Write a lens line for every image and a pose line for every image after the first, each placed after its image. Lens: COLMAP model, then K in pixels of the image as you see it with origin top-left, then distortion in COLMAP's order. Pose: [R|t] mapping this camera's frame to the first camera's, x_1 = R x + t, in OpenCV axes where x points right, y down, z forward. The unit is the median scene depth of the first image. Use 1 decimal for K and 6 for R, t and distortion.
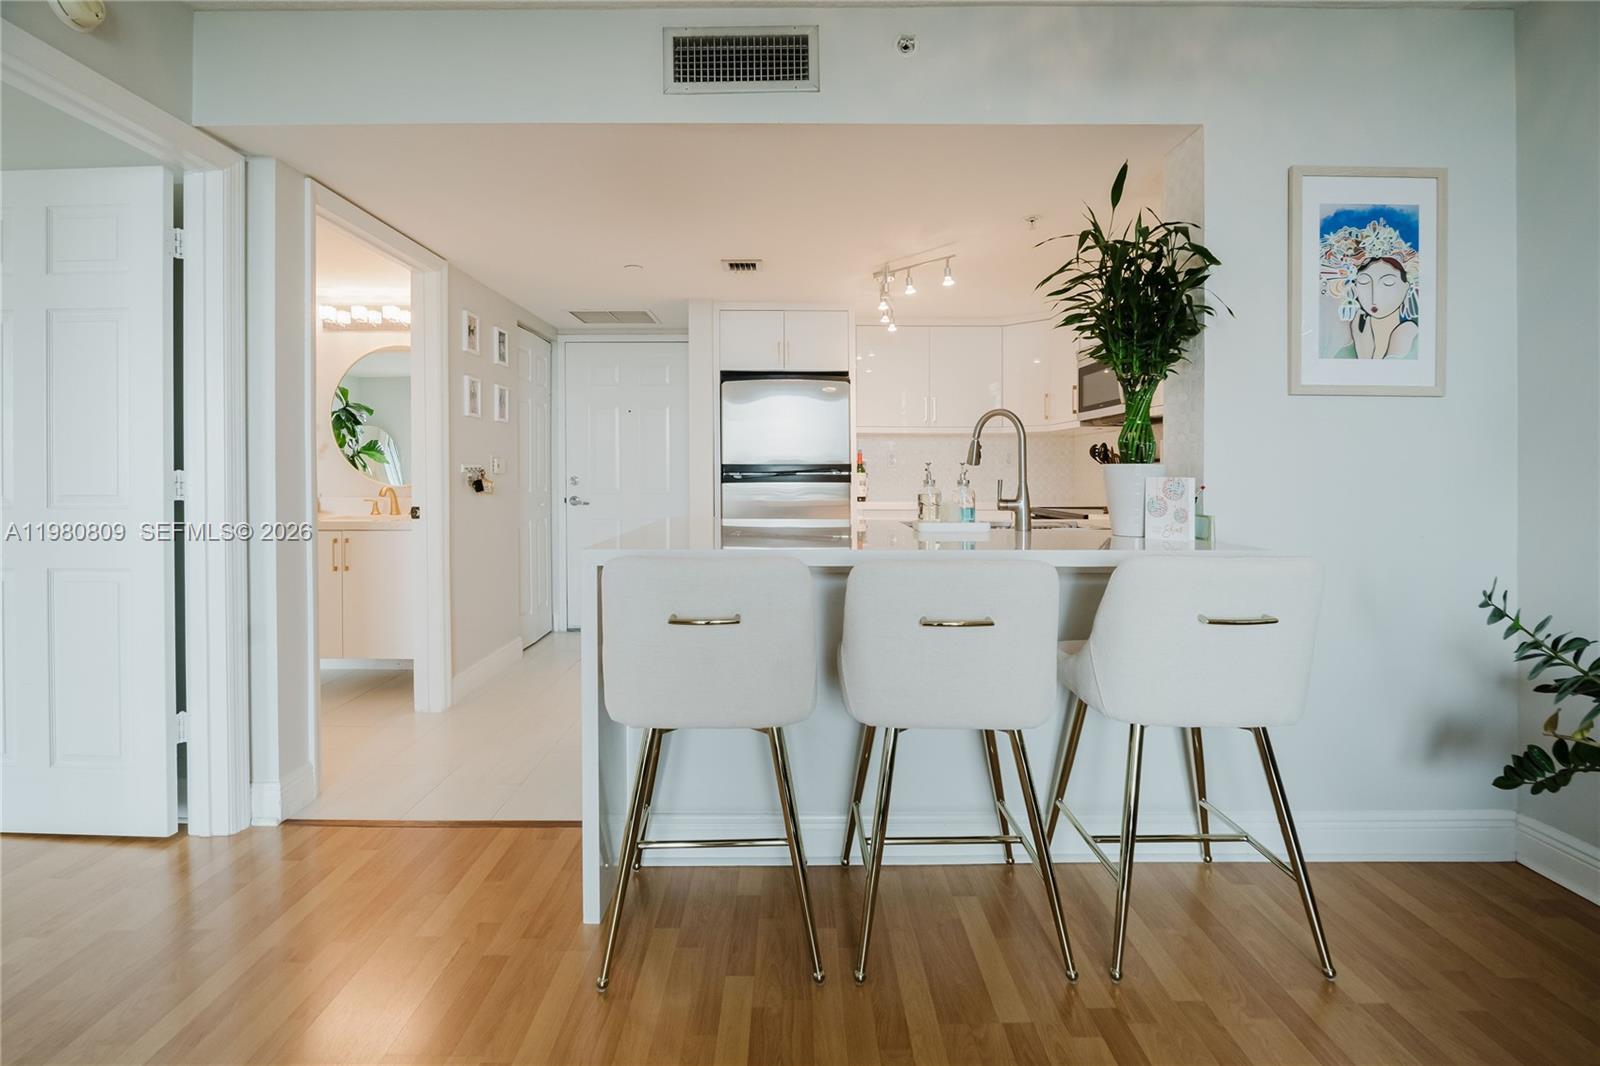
lens RADIAL K [[725.3, 0, 798.0], [0, 725.3, 470.7], [0, 0, 1]] dist [-0.009535, -0.000391]
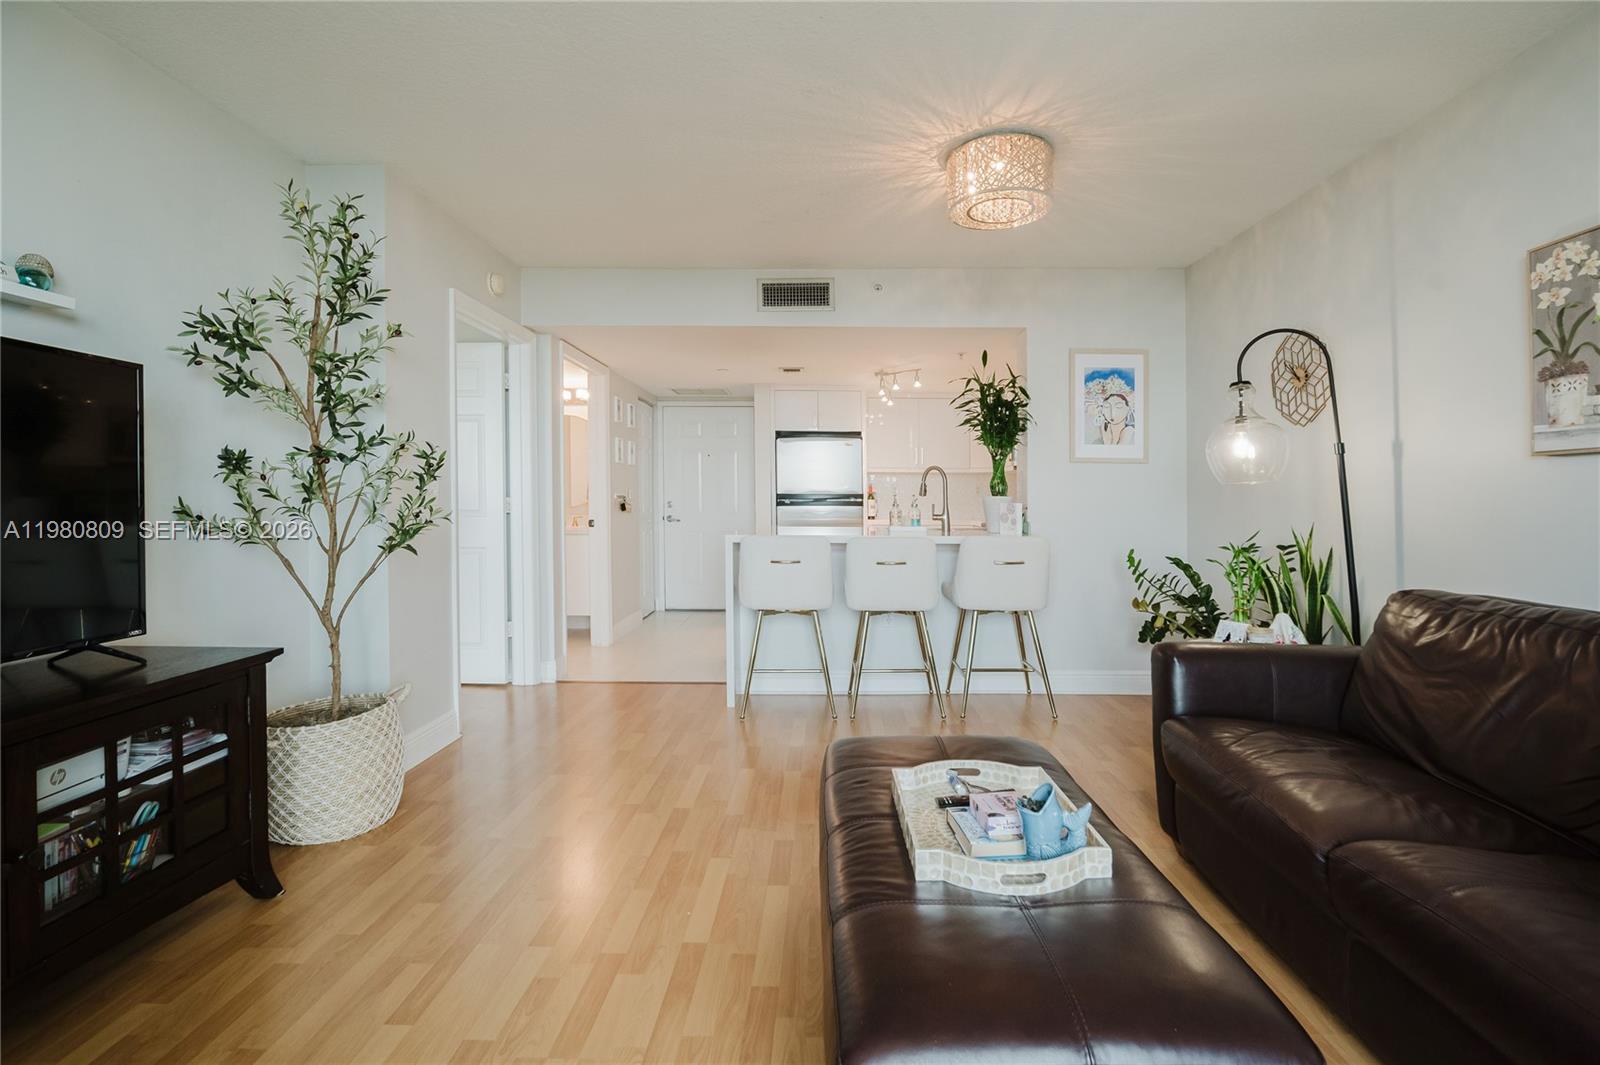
lens RADIAL K [[736.0, 0, 846.5], [0, 736.0, 513.0], [0, 0, 1]] dist [-0.001149, -0.000380]
pose [[0.999821, 0.002752, 0.018741, 0.021094], [-0.003188, 0.999725, 0.023243, -0.009086], [-0.018672, -0.023299, 0.999554, -0.980199]]
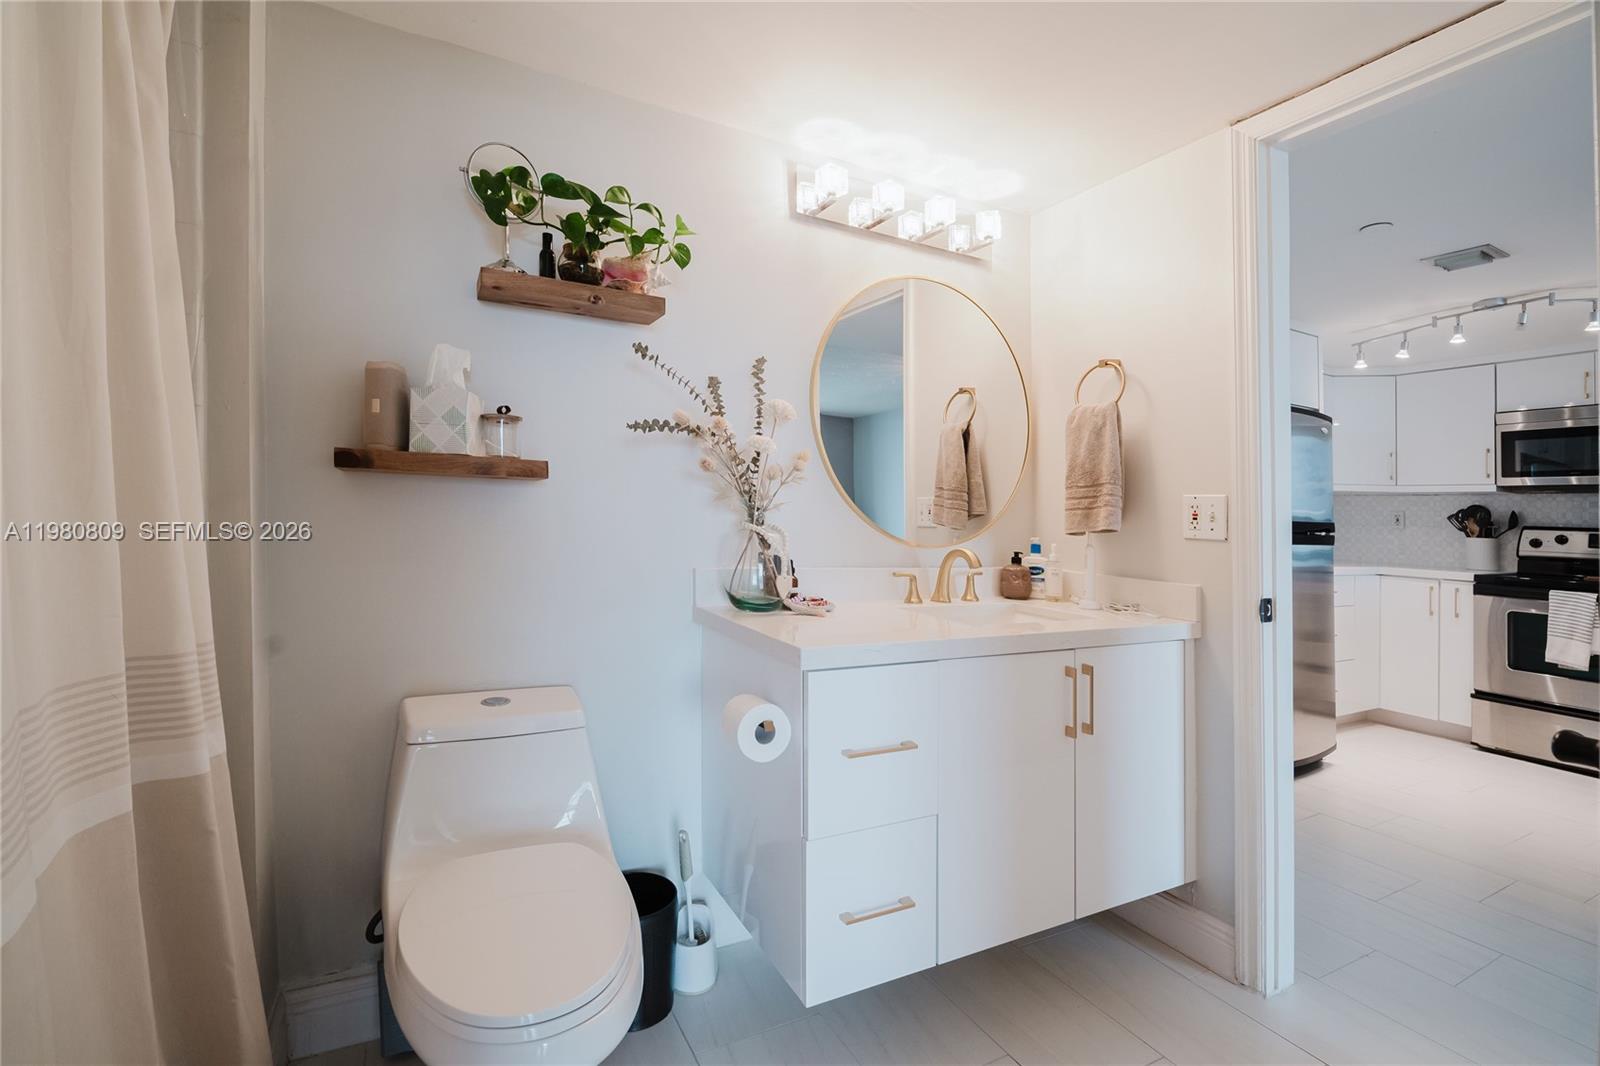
lens RADIAL K [[712.1, 0, 804.9], [0, 712.1, 526.6], [0, 0, 1]] dist [-0.017512, 0.000011]
pose [[0.891250, 0.023298, 0.452914, -1.546387], [-0.037112, 0.999077, 0.021637, -0.000001], [-0.451992, -0.036093, 0.891292, 1.031402]]
